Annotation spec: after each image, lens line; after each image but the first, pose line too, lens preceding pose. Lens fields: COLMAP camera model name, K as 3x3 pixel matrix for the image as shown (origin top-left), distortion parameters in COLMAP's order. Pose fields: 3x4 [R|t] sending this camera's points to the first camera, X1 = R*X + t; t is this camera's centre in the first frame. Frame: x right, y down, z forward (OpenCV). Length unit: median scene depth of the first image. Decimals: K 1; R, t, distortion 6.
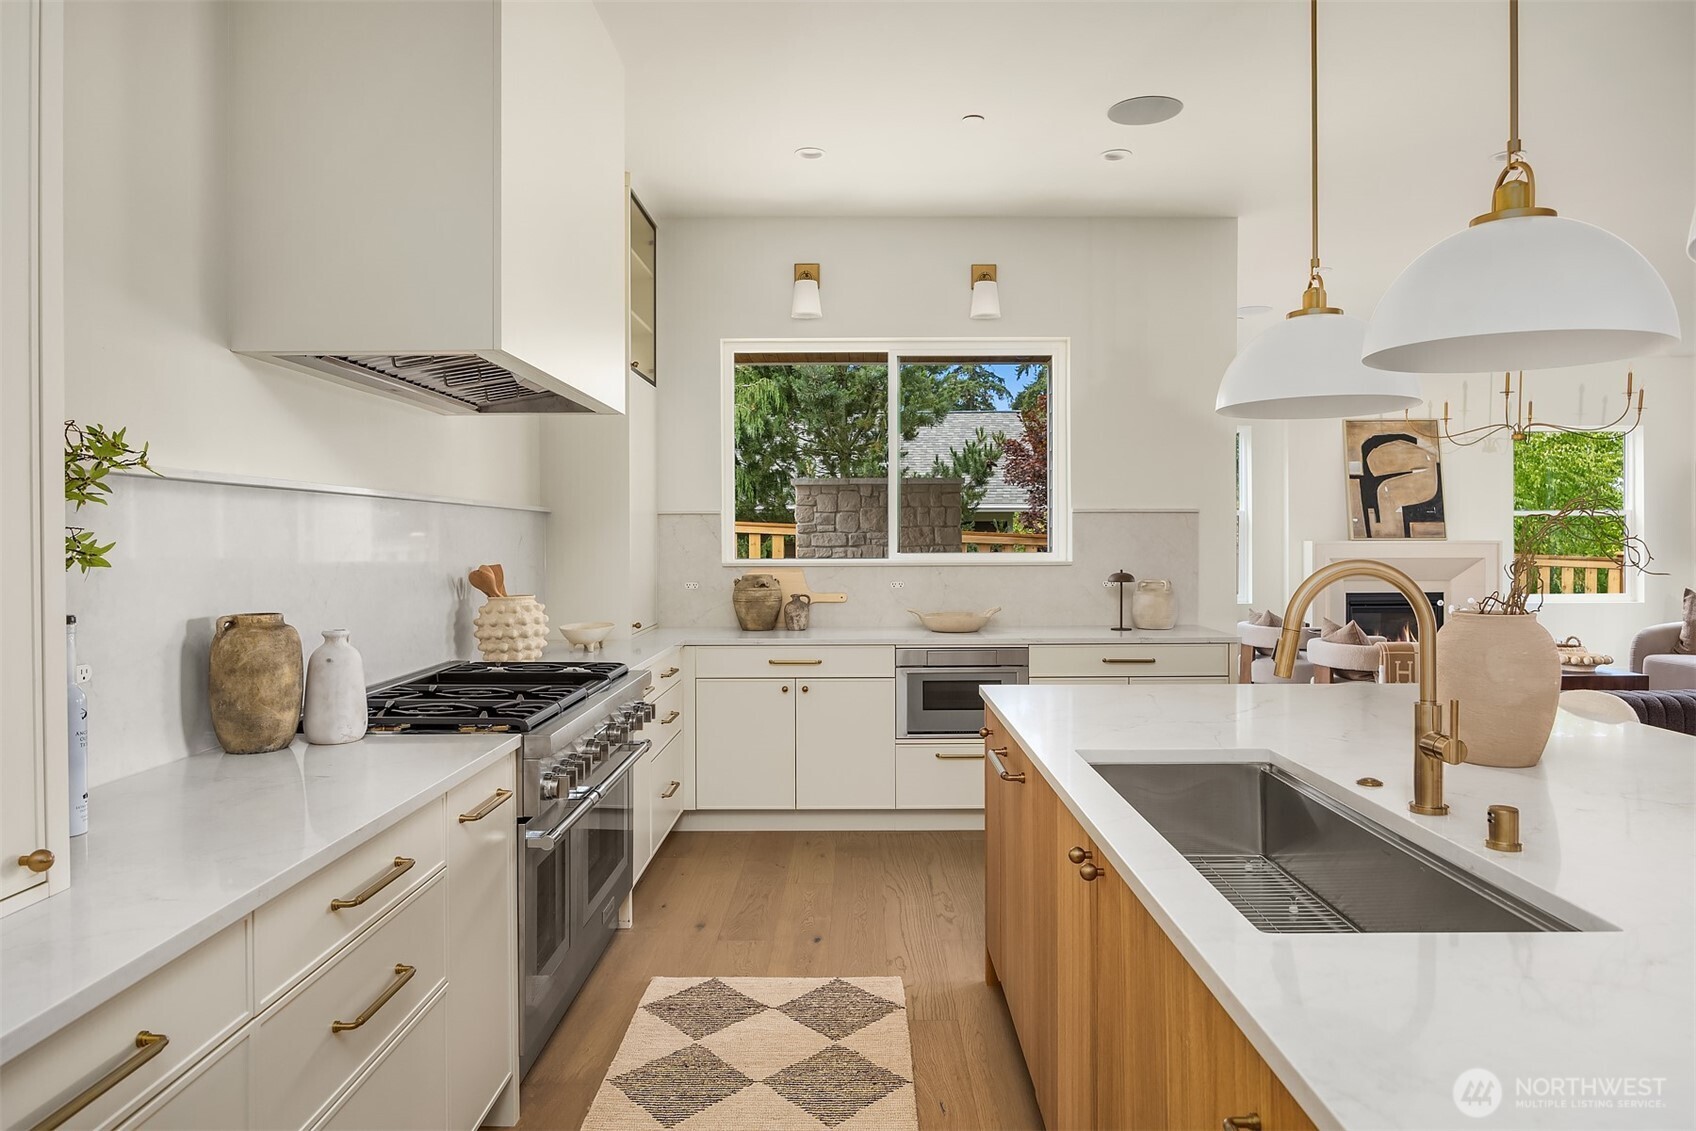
lens RADIAL K [[1038.7, 0, 904.8], [0, 1038.7, 538.6], [0, 0, 1]] dist [-0.005600, 0.006961]
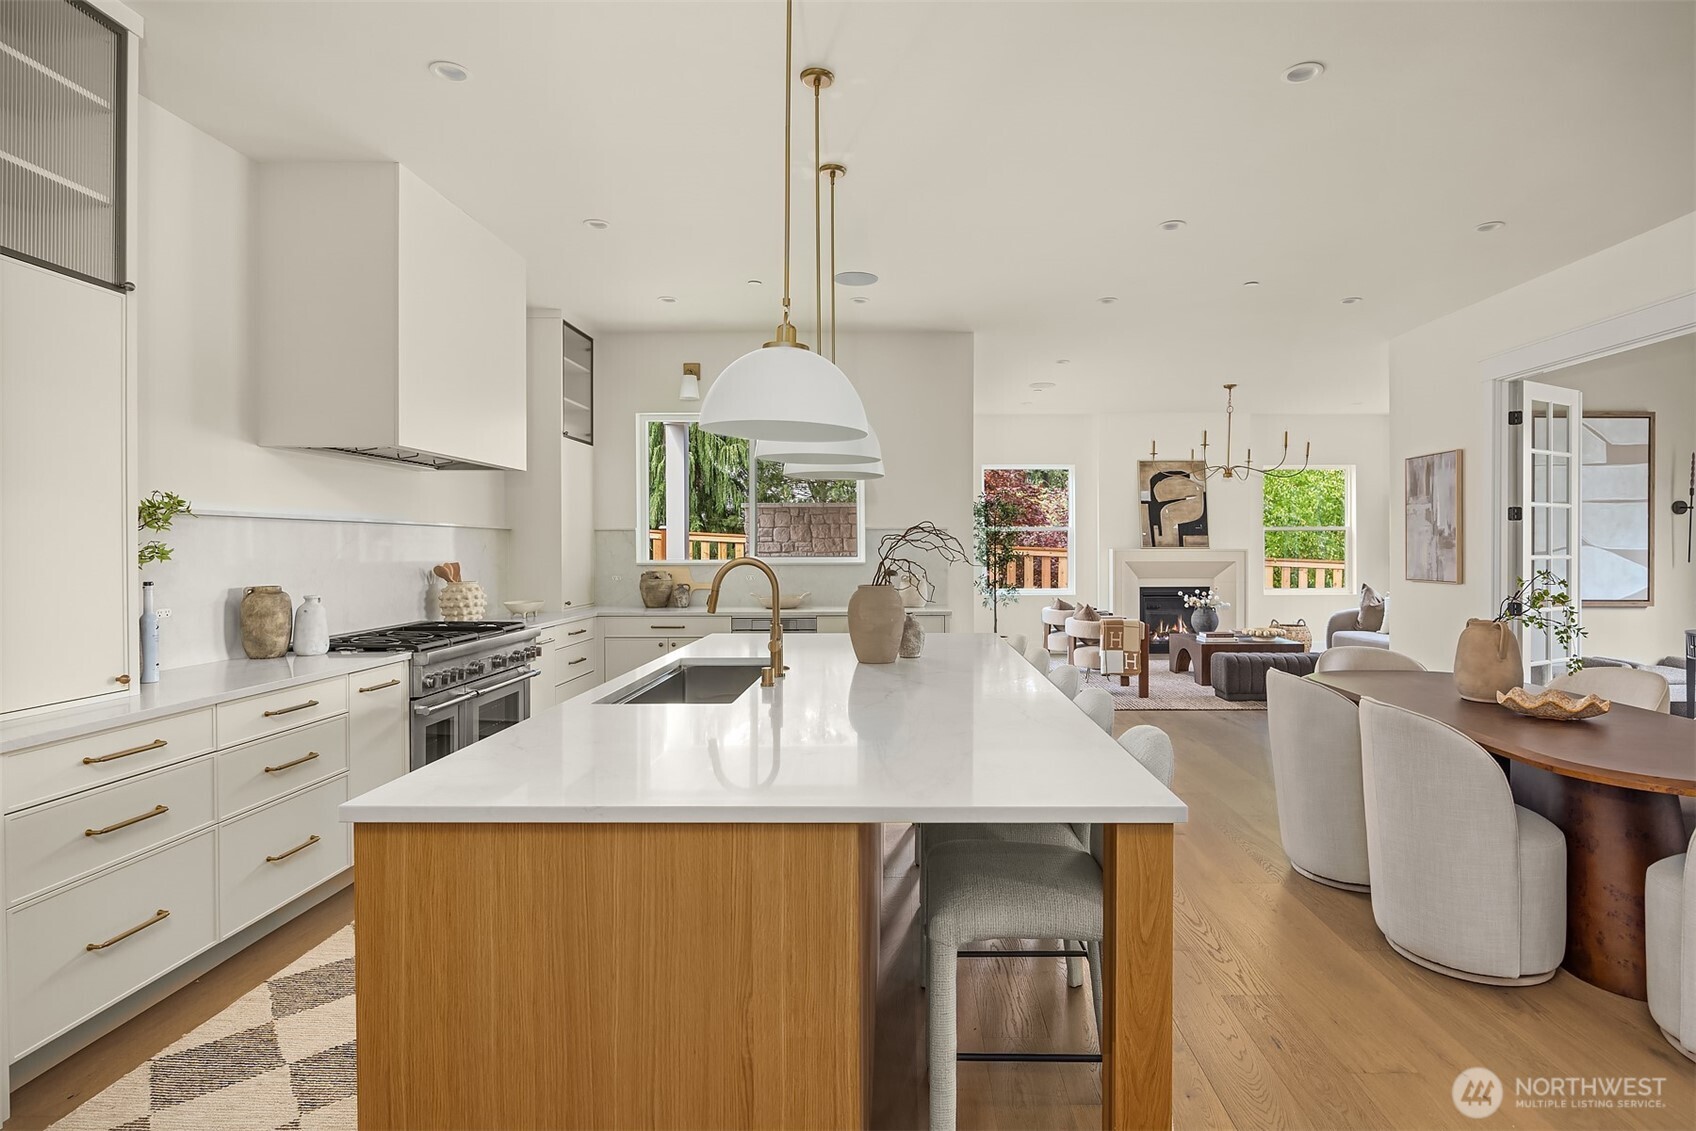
lens RADIAL K [[879.2, 0, 942.1], [0, 879.2, 549.0], [0, 0, 1]] dist [-0.003456, -0.003564]
pose [[0.999778, 0.001474, -0.021017, 0.306969], [-0.001419, 0.999996, 0.002637, -0.000650], [0.021020, -0.002606, 0.999776, -0.274500]]
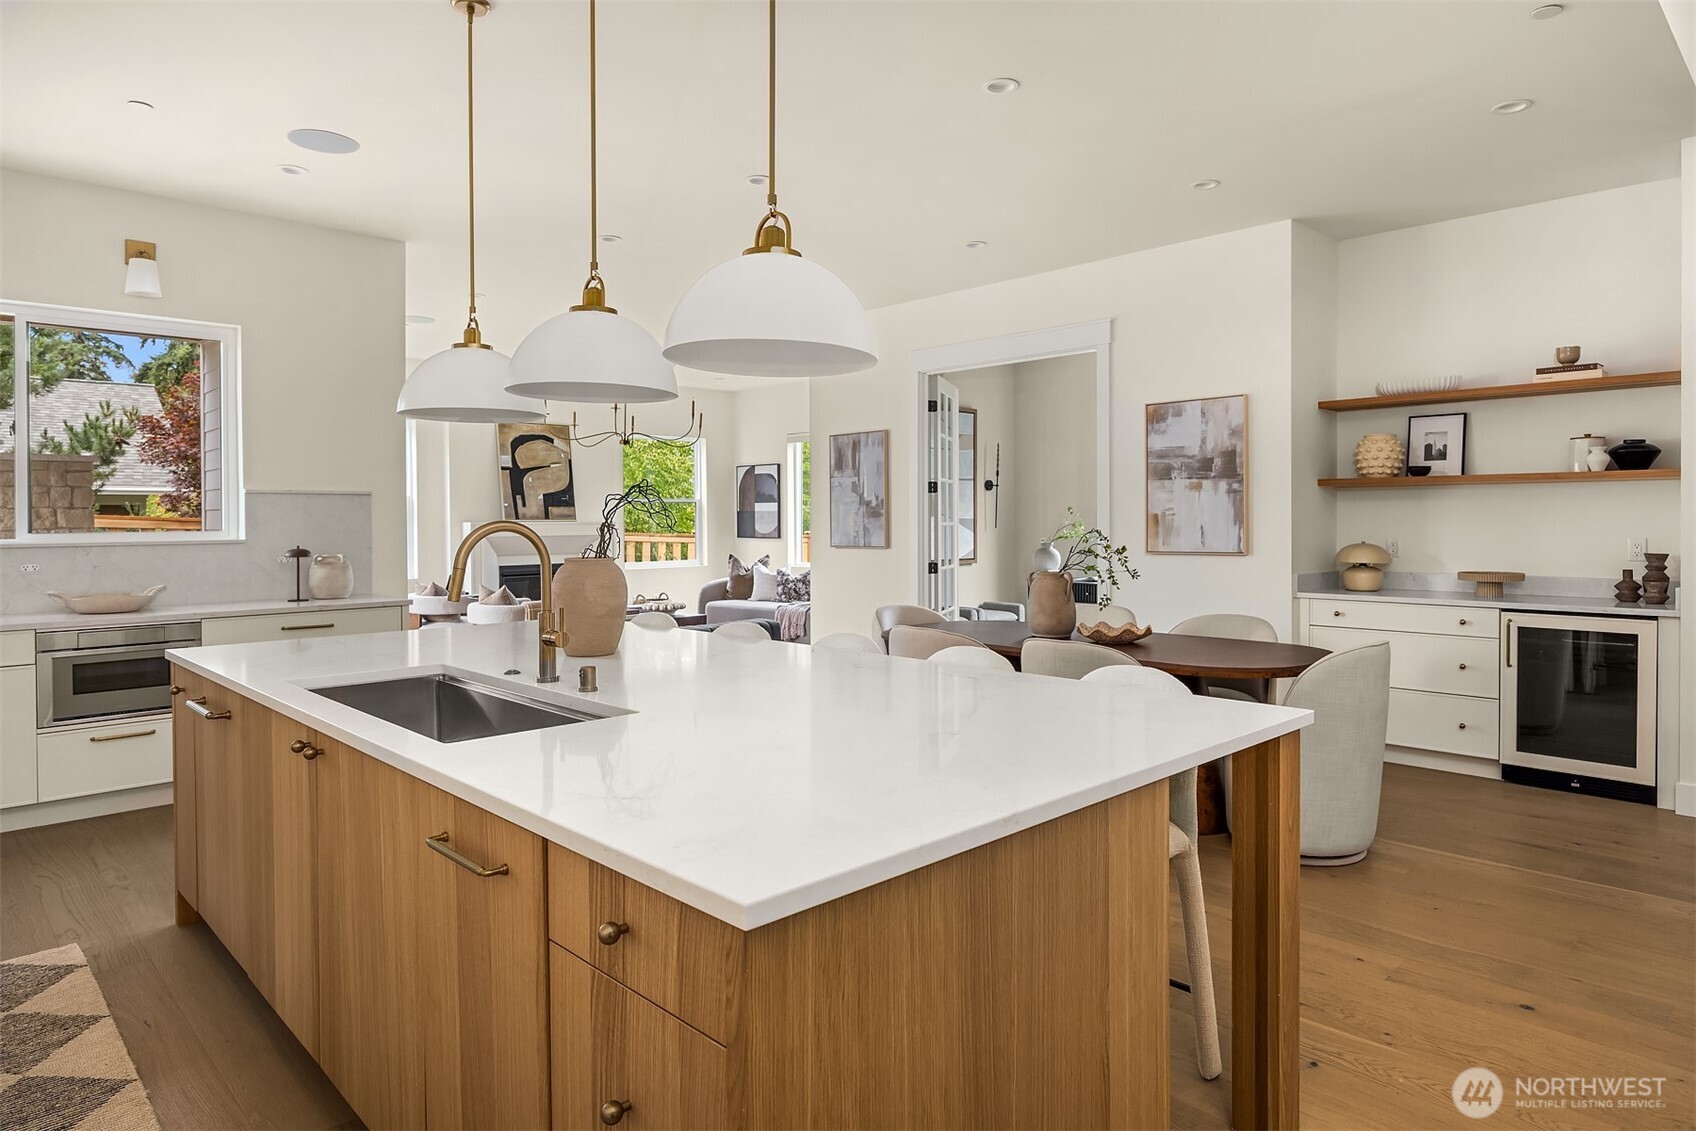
lens RADIAL K [[967.9, 0, 833.9], [0, 967.9, 532.6], [0, 0, 1]] dist [-0.002804, -0.004644]
pose [[0.742315, -0.010752, 0.669964, -0.053253], [0.005670, 0.999936, 0.009766, 0.009101], [-0.670027, -0.003450, 0.742329, -0.131436]]
